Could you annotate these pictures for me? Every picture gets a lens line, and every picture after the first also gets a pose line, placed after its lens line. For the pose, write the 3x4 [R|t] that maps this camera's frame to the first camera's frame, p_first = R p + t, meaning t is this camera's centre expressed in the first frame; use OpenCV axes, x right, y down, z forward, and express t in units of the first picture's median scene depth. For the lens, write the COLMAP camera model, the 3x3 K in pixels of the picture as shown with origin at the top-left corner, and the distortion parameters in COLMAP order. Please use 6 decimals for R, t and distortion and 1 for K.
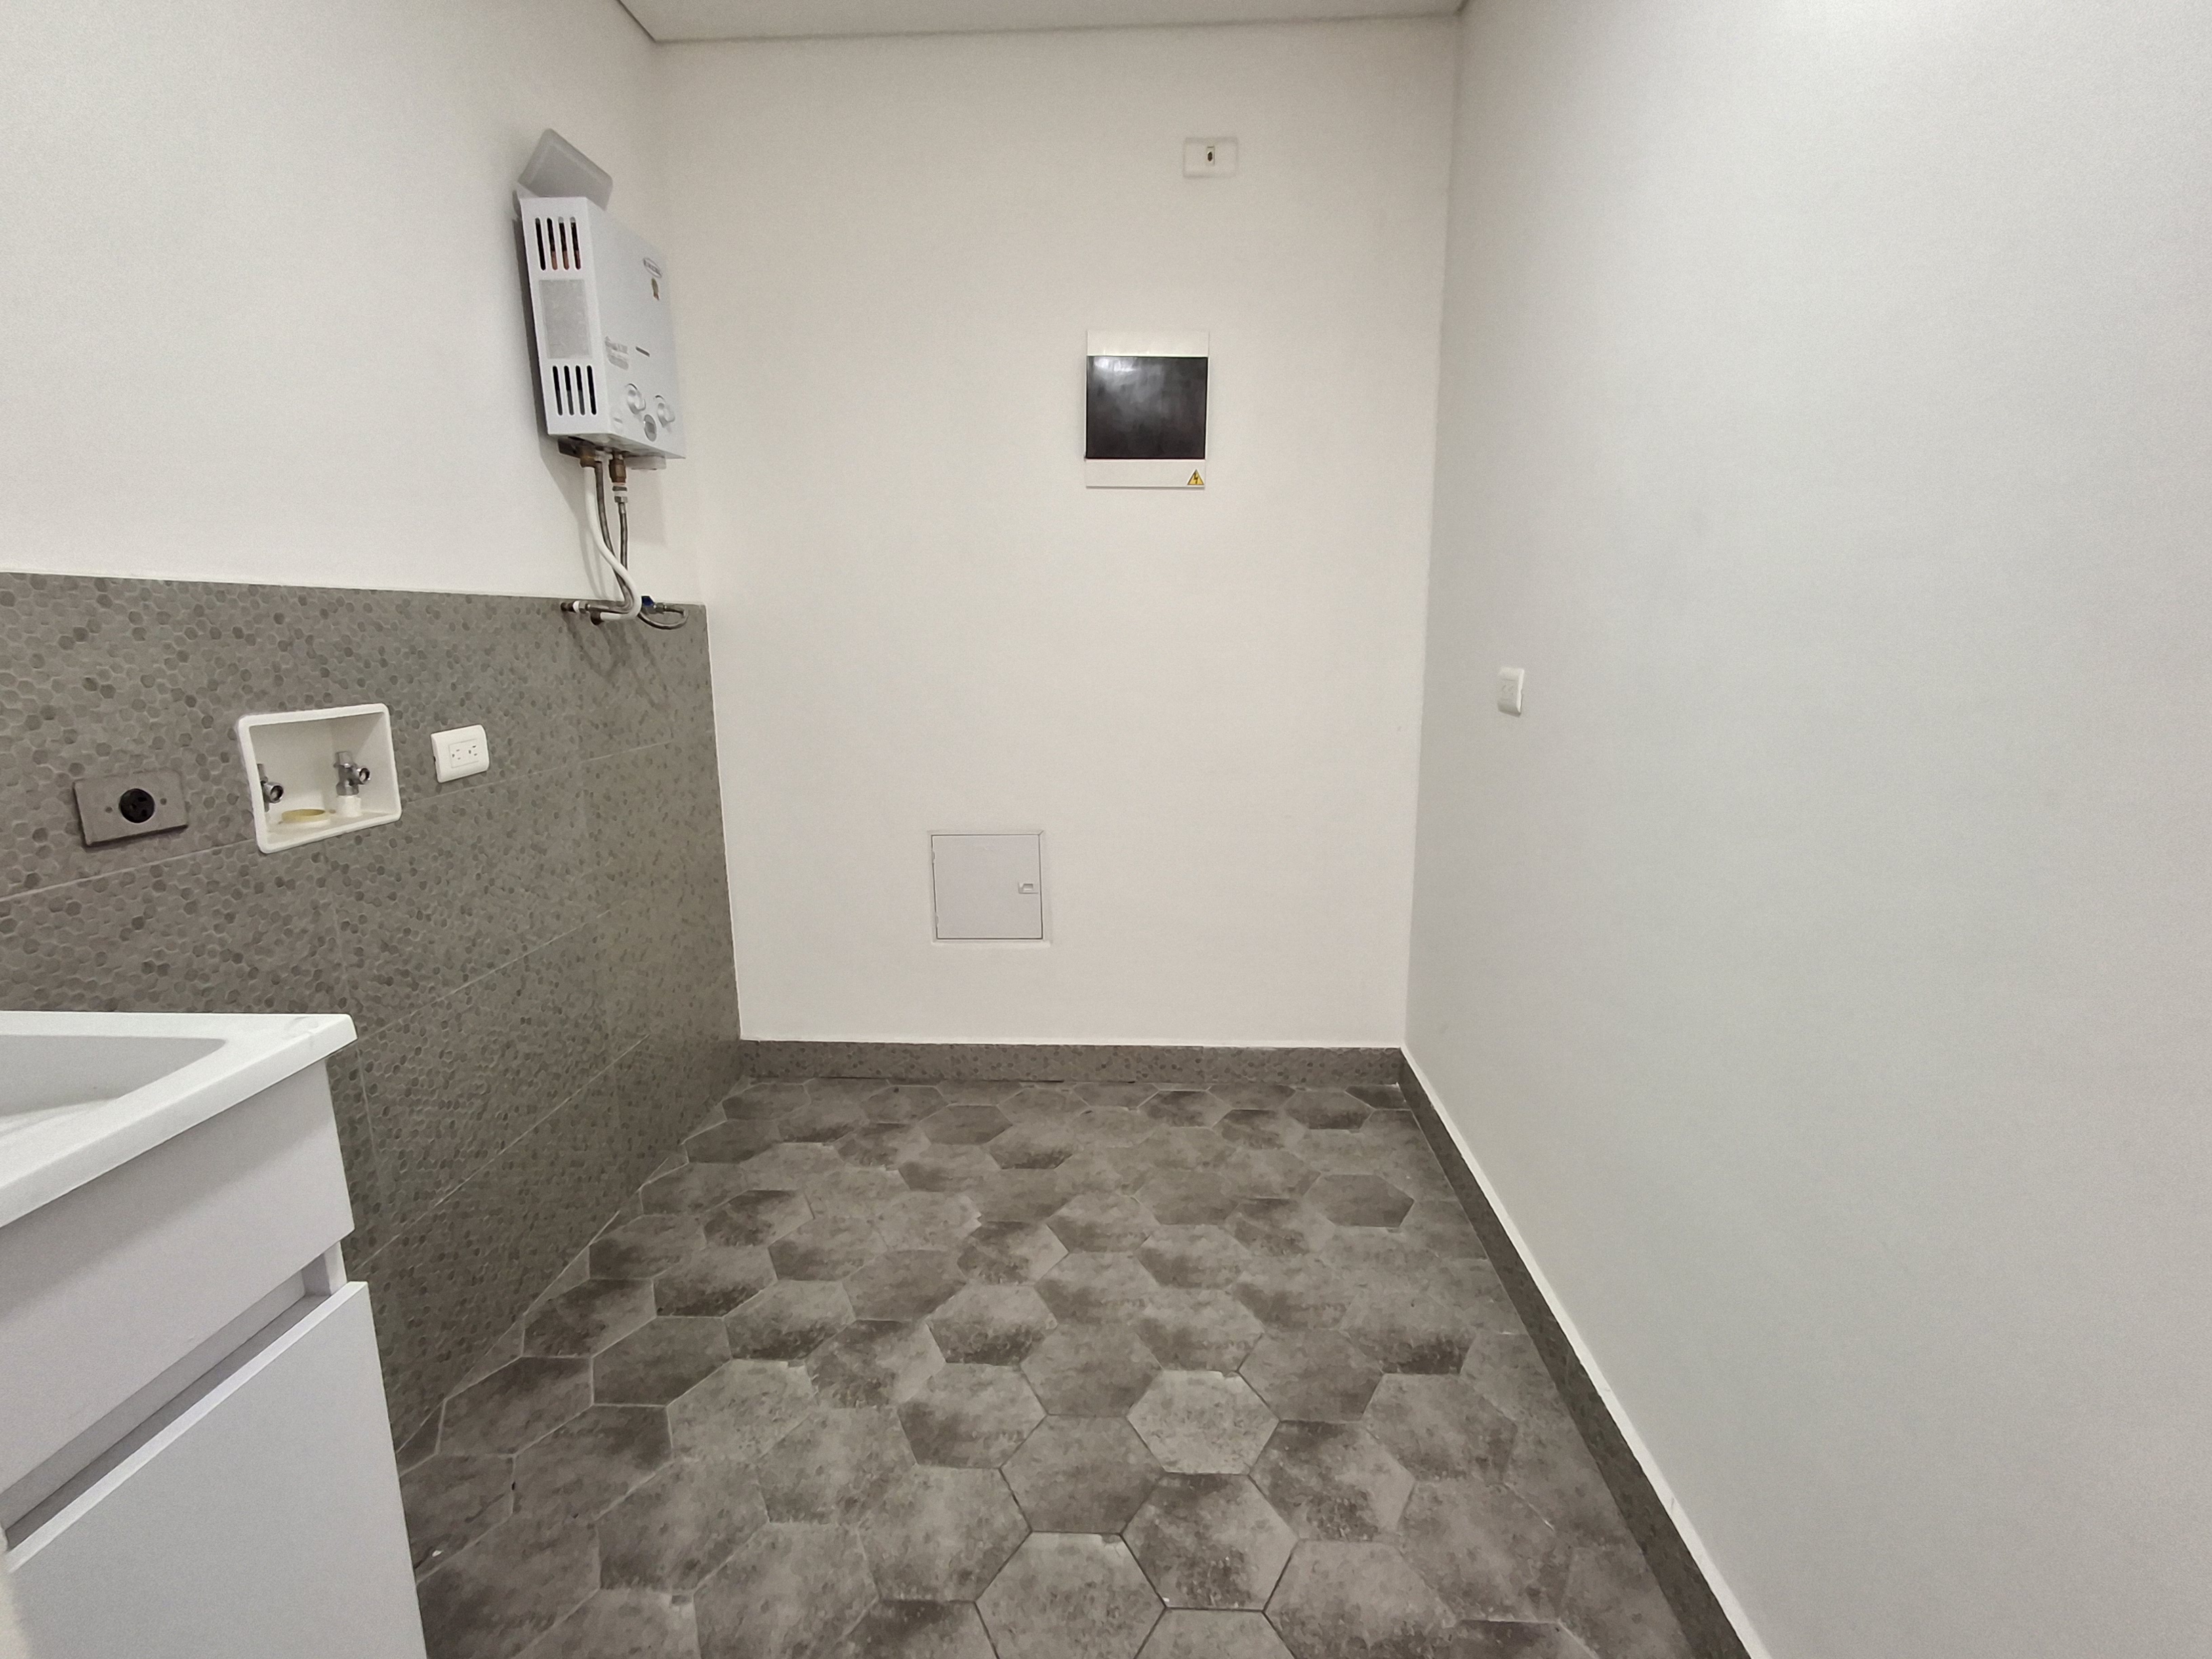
lens RADIAL K [[1016.9, 0, 1113.2], [0, 1016.9, 825.6], [0, 0, 1]] dist [0.001598, 0.003158]
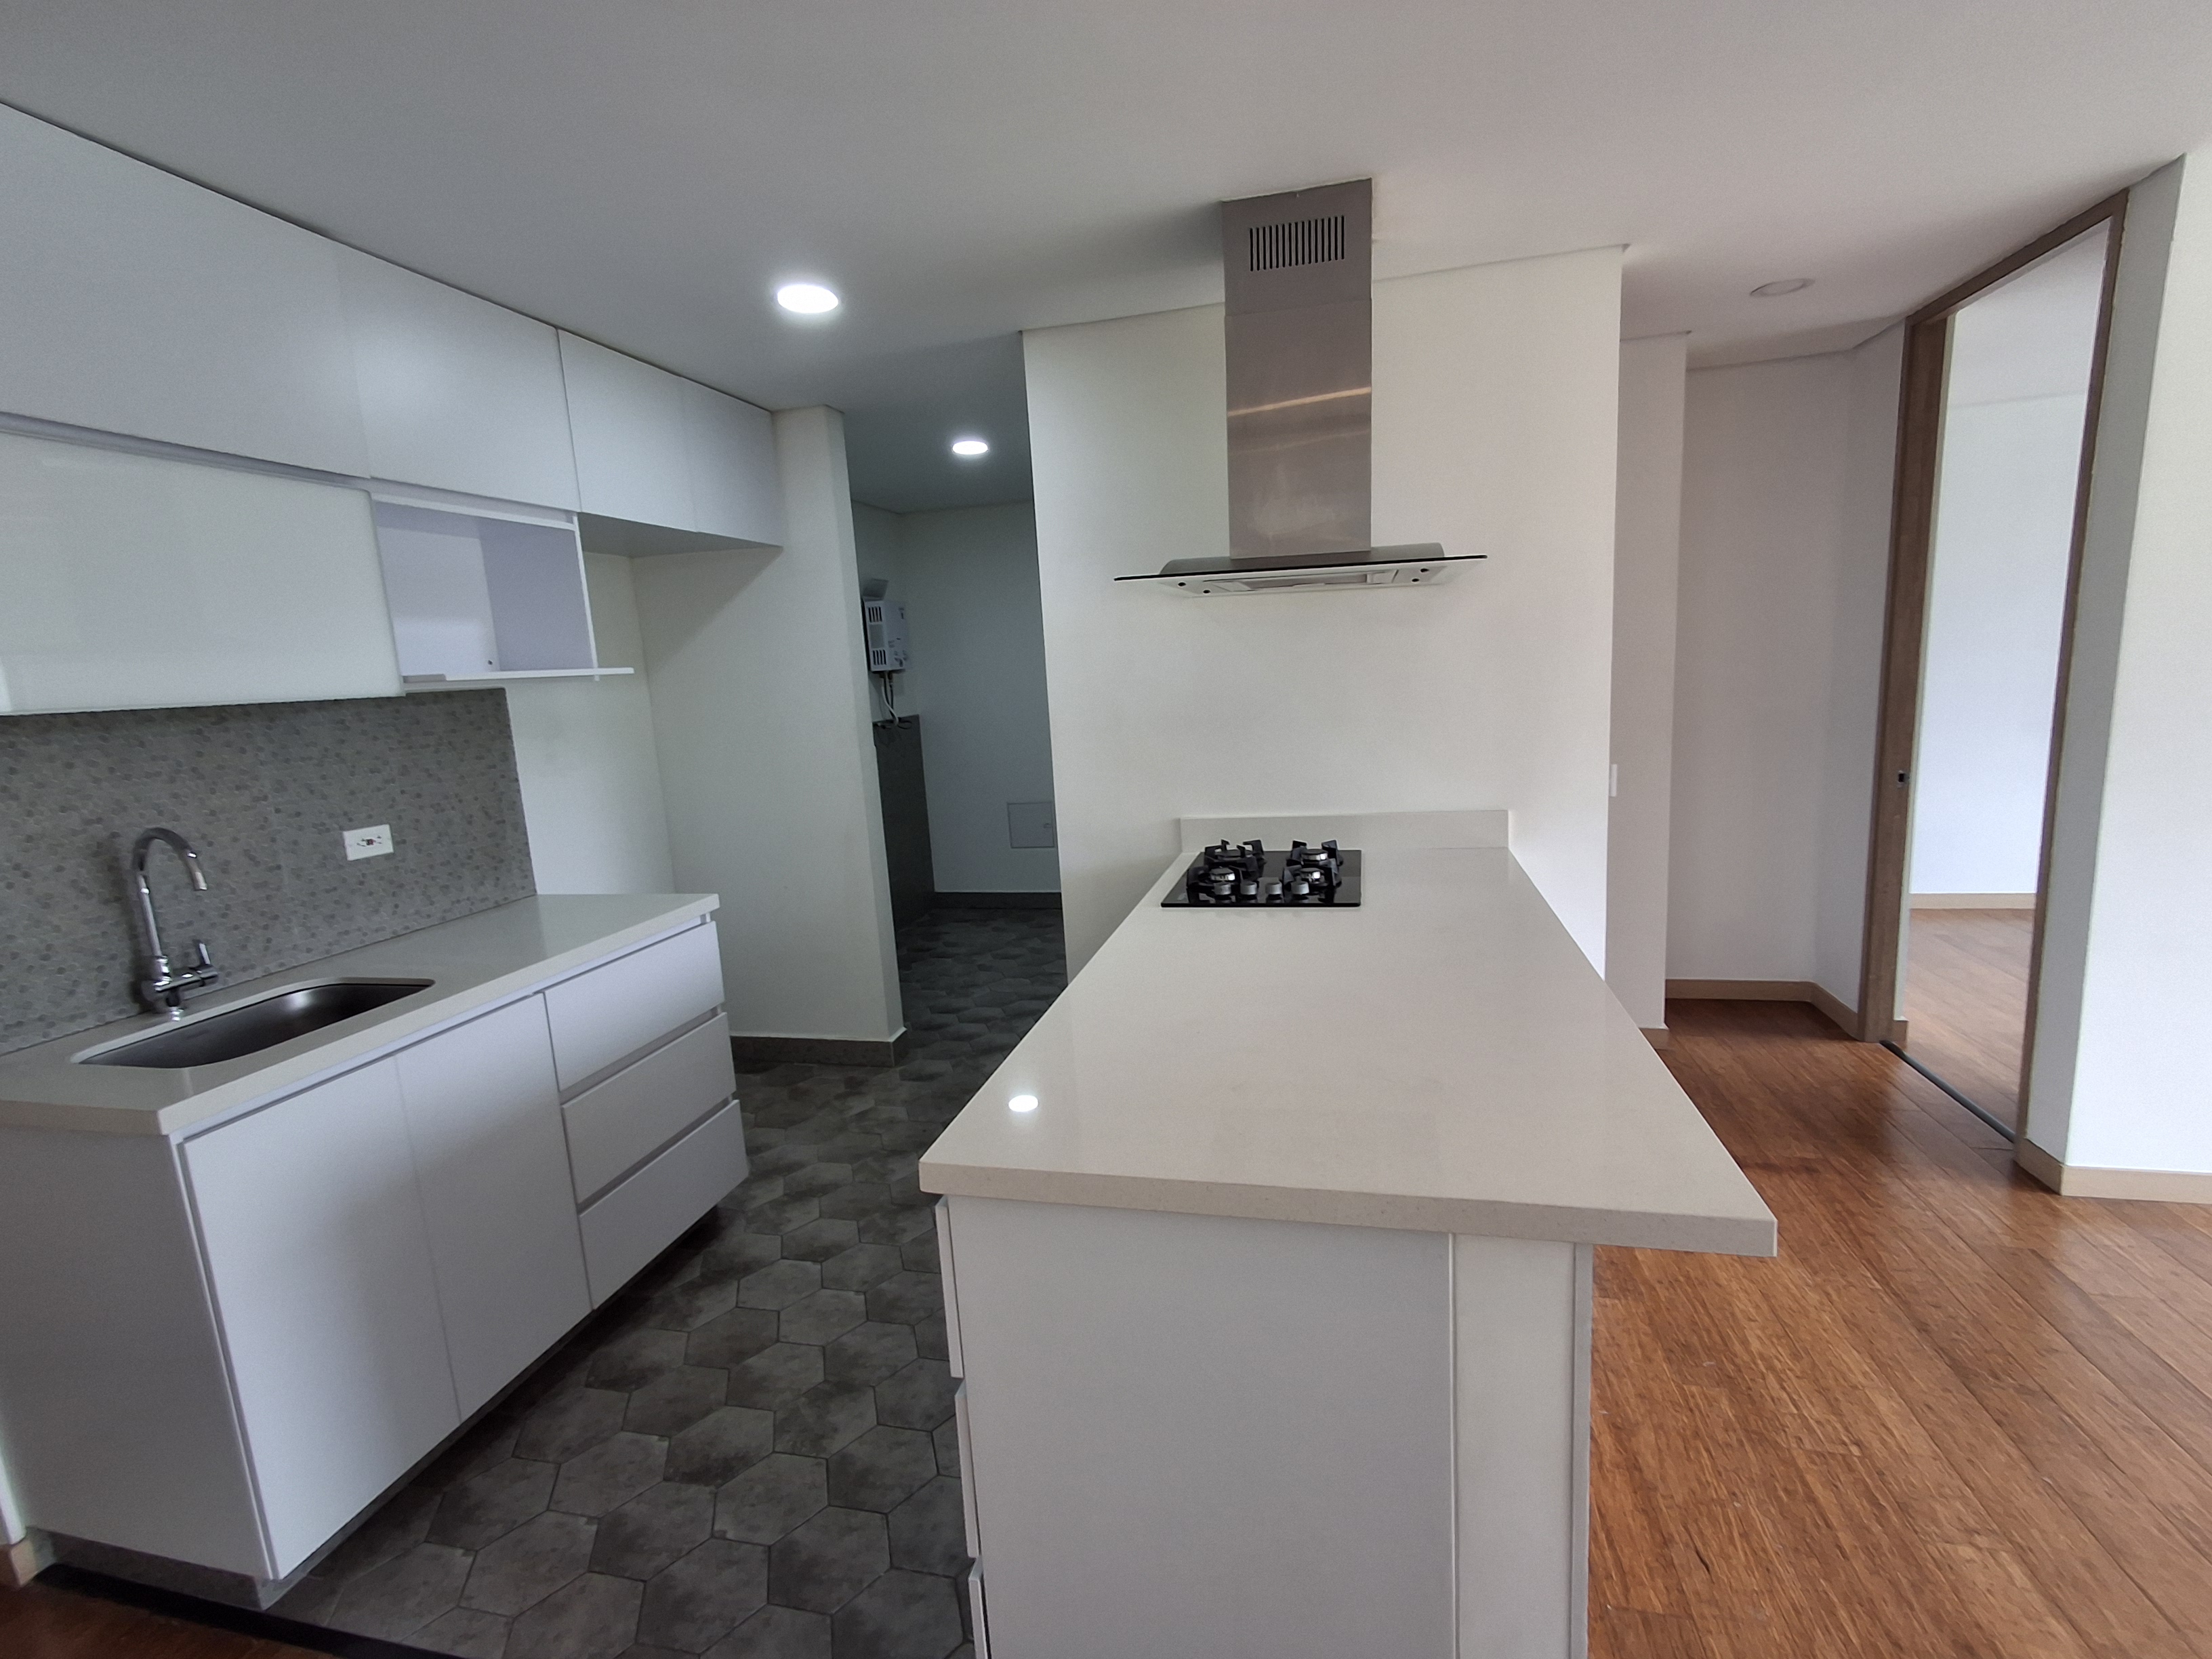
lens RADIAL K [[1016.9, 0, 1106.9], [0, 1016.9, 829.9], [0, 0, 1]] dist [0.001598, 0.003158]
pose [[0.979602, -0.019254, -0.200021, 0.772796], [0.015821, 0.999699, -0.018744, 0.175701], [0.200321, 0.015197, 0.979612, -1.912110]]
